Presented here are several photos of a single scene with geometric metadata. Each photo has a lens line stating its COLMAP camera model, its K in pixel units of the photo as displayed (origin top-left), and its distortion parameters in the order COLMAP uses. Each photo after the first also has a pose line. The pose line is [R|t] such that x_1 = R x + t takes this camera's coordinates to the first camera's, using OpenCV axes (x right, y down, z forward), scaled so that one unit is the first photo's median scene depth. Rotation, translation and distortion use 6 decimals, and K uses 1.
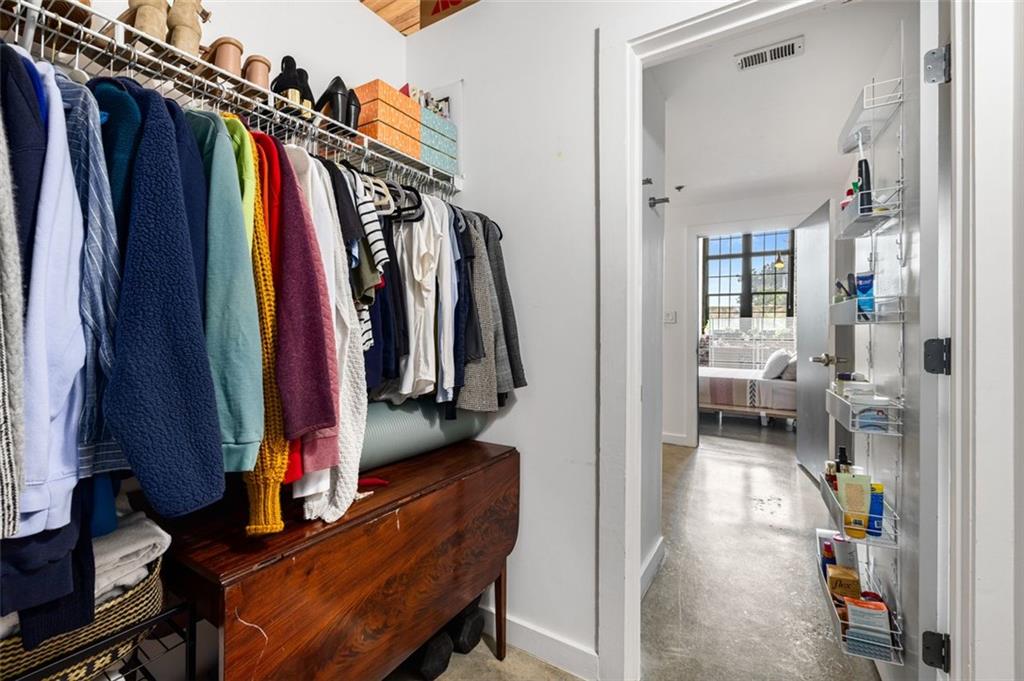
lens RADIAL K [[432.3, 0, 512.0], [0, 432.3, 340.5], [0, 0, 1]] dist [0.000202, 0.000084]
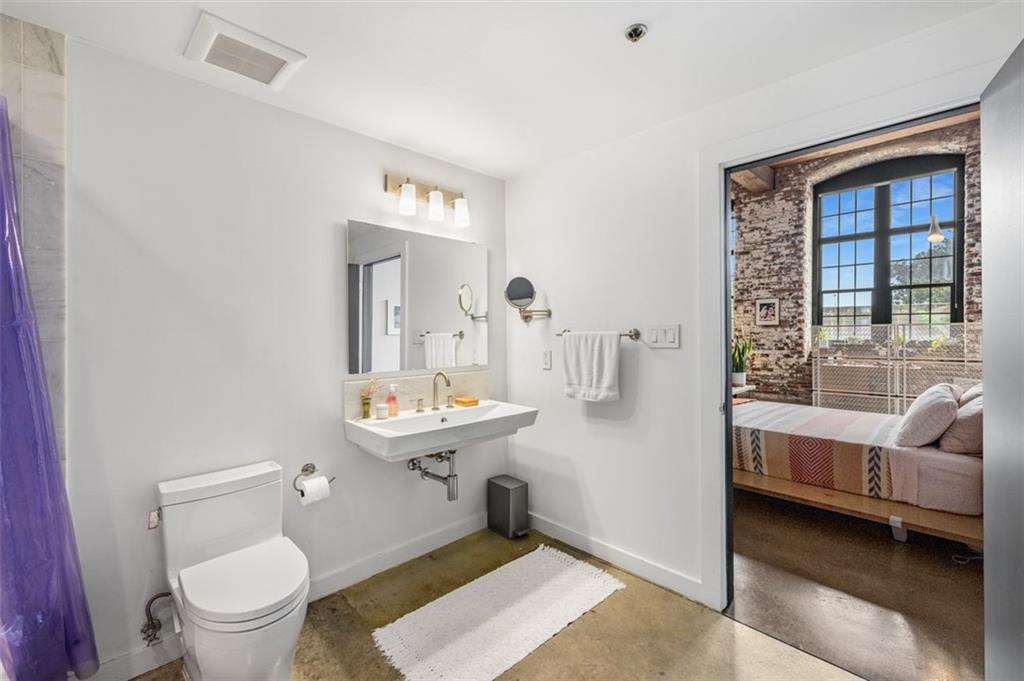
lens RADIAL K [[432.3, 0, 512.0], [0, 432.3, 340.5], [0, 0, 1]] dist [0.000202, 0.000084]
pose [[0.973823, -0.007842, -0.227172, 0.117155], [0.004692, 0.999885, -0.014404, -0.015853], [0.227259, 0.012961, 0.973748, 0.182032]]
